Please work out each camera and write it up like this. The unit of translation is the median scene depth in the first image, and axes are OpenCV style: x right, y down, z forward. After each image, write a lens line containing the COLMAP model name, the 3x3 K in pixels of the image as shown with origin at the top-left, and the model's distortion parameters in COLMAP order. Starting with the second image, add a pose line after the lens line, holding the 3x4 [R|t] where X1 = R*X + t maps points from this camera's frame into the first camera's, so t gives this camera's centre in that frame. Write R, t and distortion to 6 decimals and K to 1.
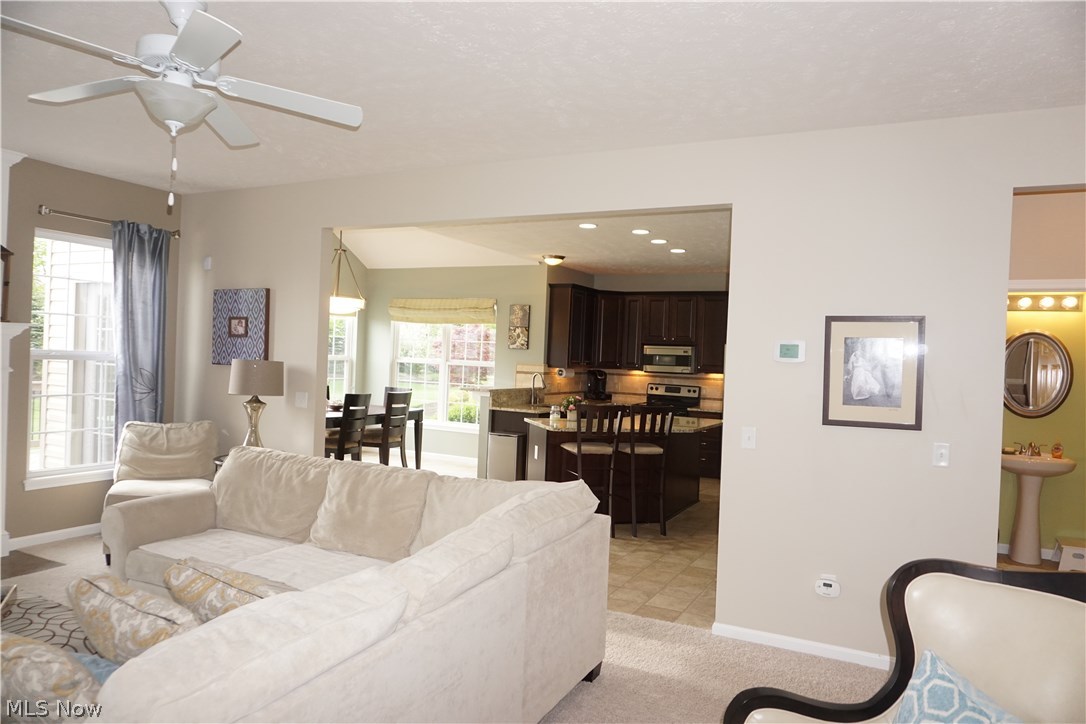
lens RADIAL K [[720.1, 0, 542.5], [0, 720.1, 369.2], [0, 0, 1]] dist [-0.038706, 0.017105]
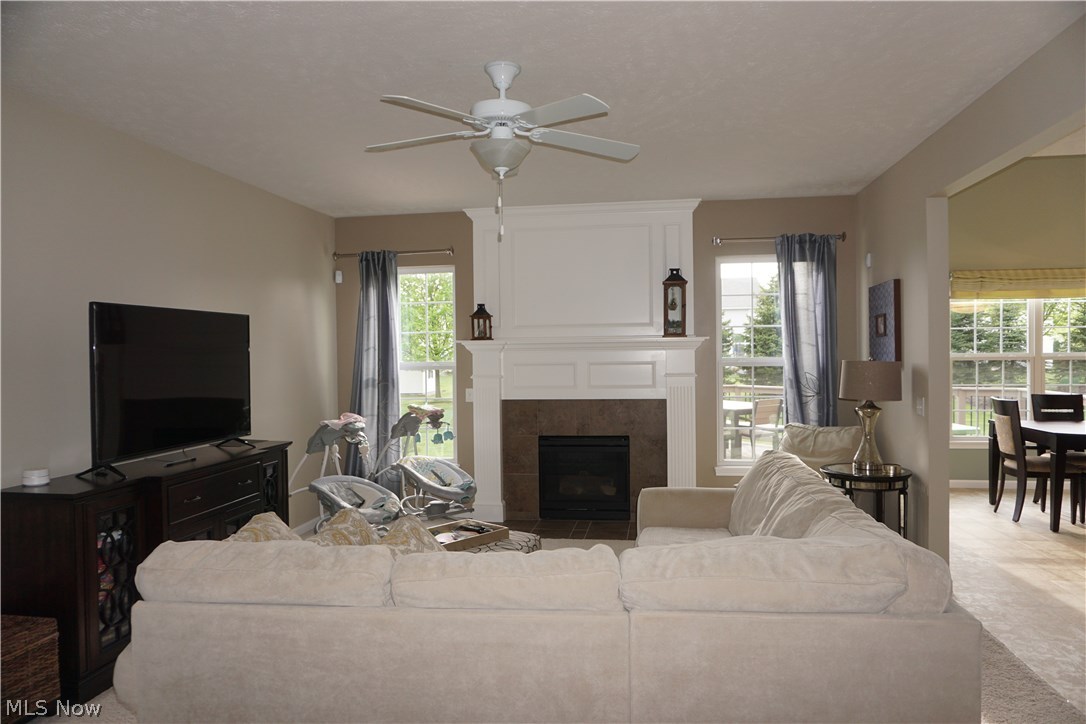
lens RADIAL K [[720.1, 0, 547.5], [0, 720.1, 368.4], [0, 0, 1]] dist [-0.038706, 0.017105]
pose [[0.306909, -0.025531, -0.951396, 0.189169], [0.010534, 0.999670, -0.023428, 0.008120], [0.951681, -0.002831, 0.307077, 0.193852]]
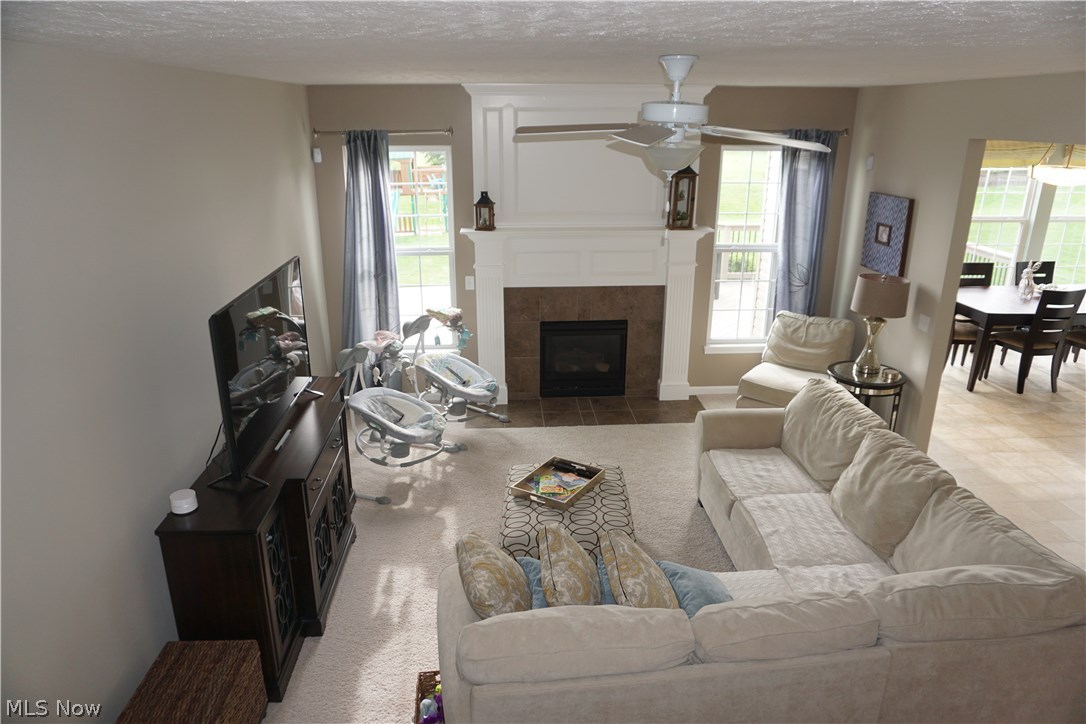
lens RADIAL K [[720.1, 0, 542.8], [0, 720.1, 364.2], [0, 0, 1]] dist [-0.038706, 0.017105]
pose [[0.503985, 0.245330, -0.828138, 0.122490], [0.005561, 0.957871, 0.287146, -0.105812], [0.863695, -0.149322, 0.481388, 0.054776]]
